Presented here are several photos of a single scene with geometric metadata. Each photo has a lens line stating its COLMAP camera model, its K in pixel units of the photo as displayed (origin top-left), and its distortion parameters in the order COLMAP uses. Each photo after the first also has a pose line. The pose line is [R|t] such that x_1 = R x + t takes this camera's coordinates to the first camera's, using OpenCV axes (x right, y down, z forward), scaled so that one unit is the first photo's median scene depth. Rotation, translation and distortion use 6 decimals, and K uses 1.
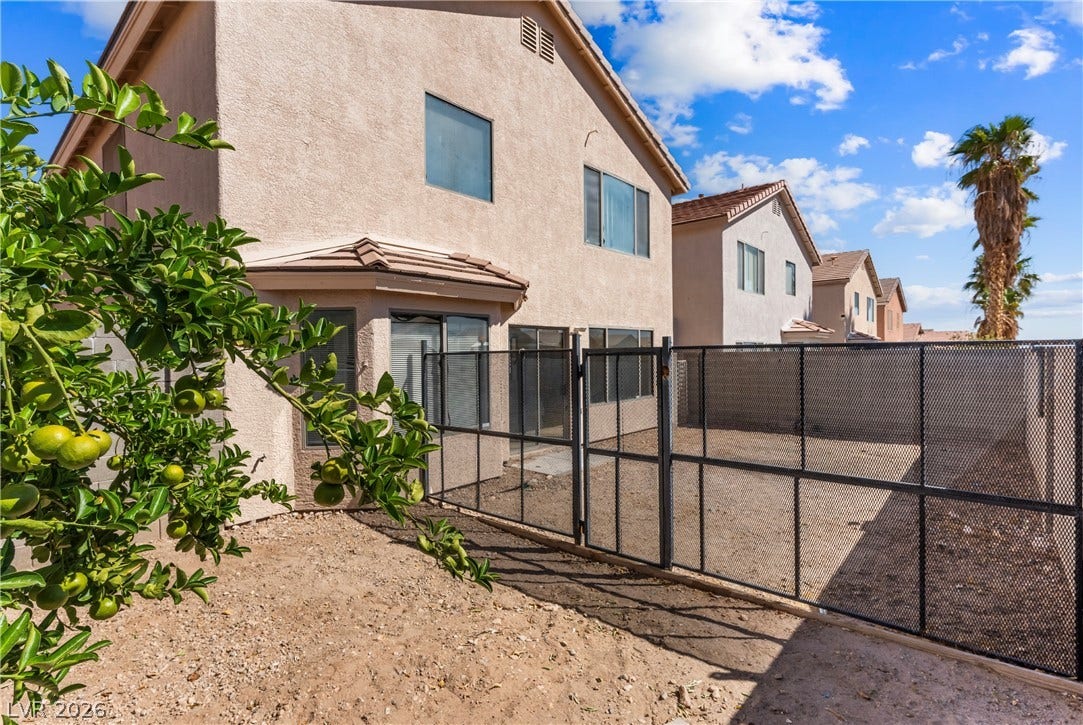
lens RADIAL K [[513.2, 0, 542.2], [0, 513.2, 360.1], [0, 0, 1]] dist [0.001878, -0.000286]
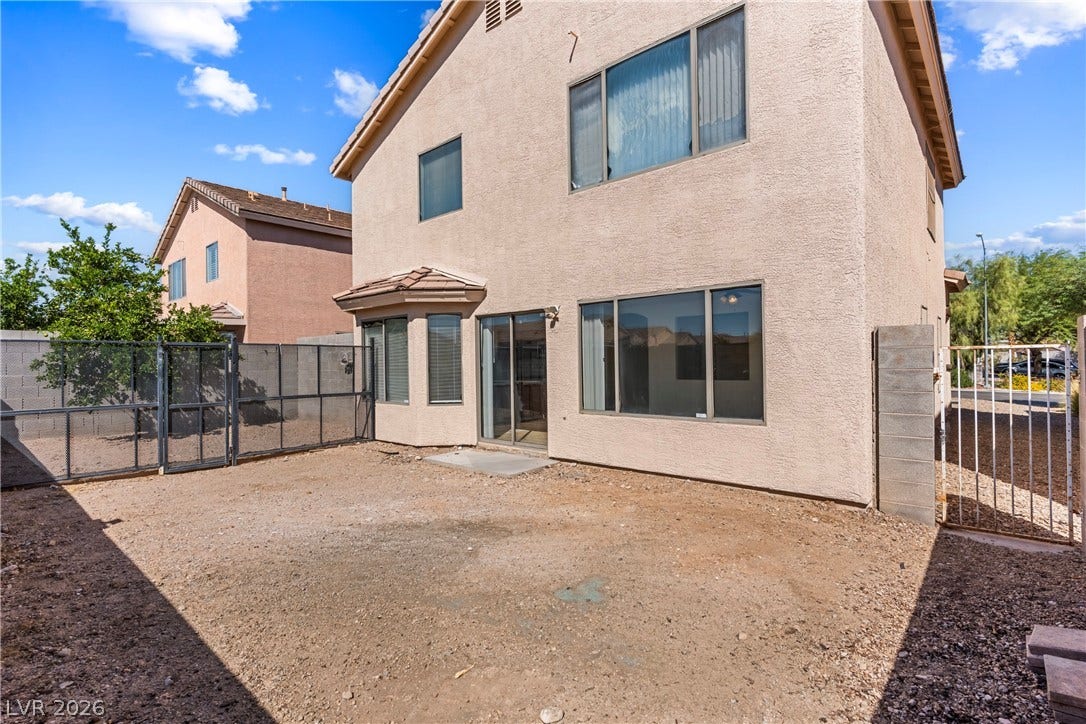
lens RADIAL K [[514.6, 0, 543.7], [0, 514.6, 359.6], [0, 0, 1]] dist [0.001878, -0.000286]
pose [[-0.002787, 0.009339, -0.999953, 1.019942], [-0.001063, 0.999956, 0.009342, 0.009644], [0.999996, 0.001089, -0.002777, 1.181043]]
